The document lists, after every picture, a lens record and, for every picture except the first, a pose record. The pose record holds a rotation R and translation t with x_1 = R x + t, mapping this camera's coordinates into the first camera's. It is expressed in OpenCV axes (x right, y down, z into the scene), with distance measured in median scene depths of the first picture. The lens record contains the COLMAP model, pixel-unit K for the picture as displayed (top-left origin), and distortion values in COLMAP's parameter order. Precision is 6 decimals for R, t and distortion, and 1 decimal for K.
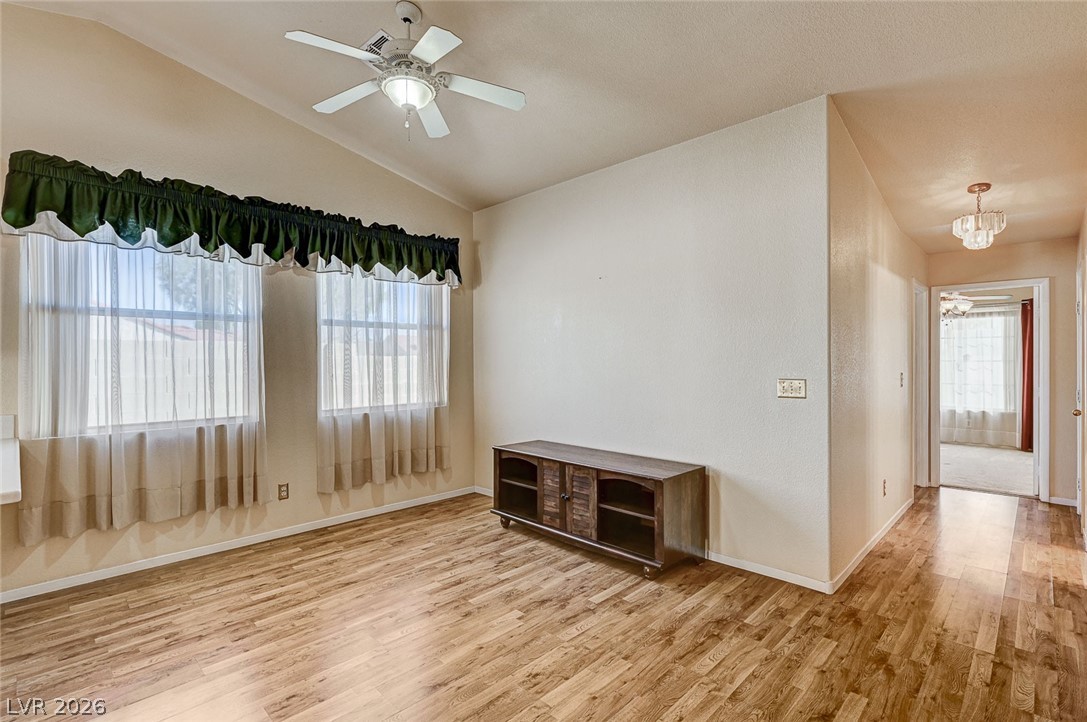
lens RADIAL K [[525.5, 0, 543.5], [0, 525.5, 361.0], [0, 0, 1]] dist [0.001159, 0.000274]
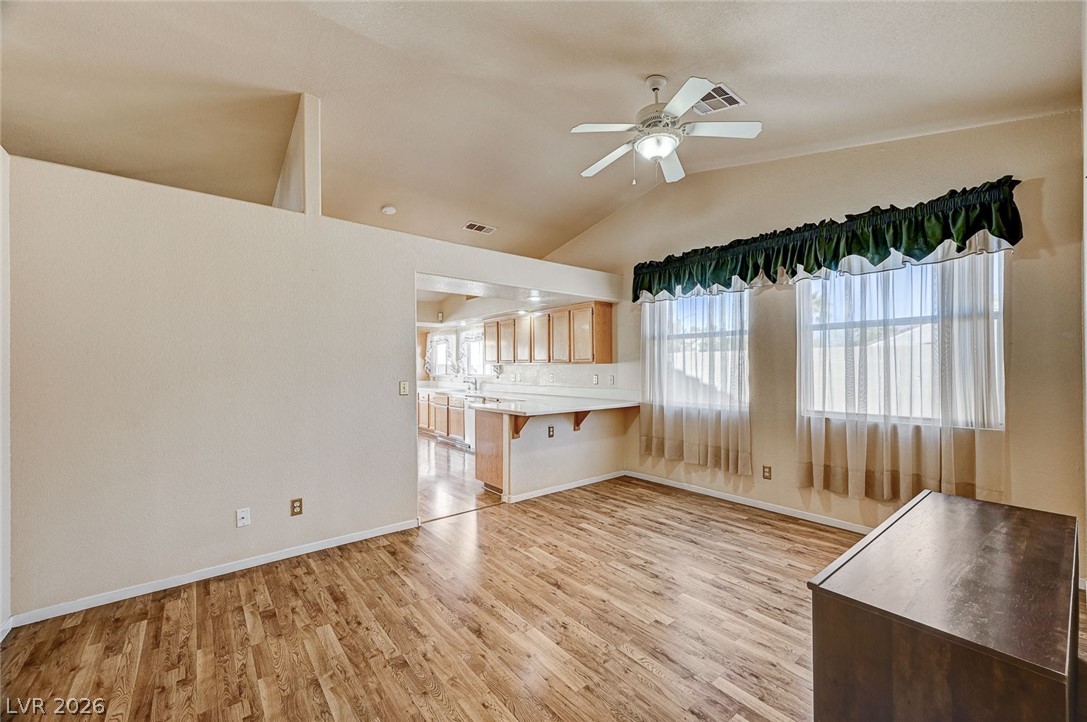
lens RADIAL K [[440.7, 0, 548.6], [0, 440.7, 363.0], [0, 0, 1]] dist [0.000140, 0.000280]
pose [[-0.133619, -0.001786, -0.991031, 0.662681], [0.003338, 0.999992, -0.002253, -0.002455], [0.991027, -0.003609, -0.133612, 0.737330]]
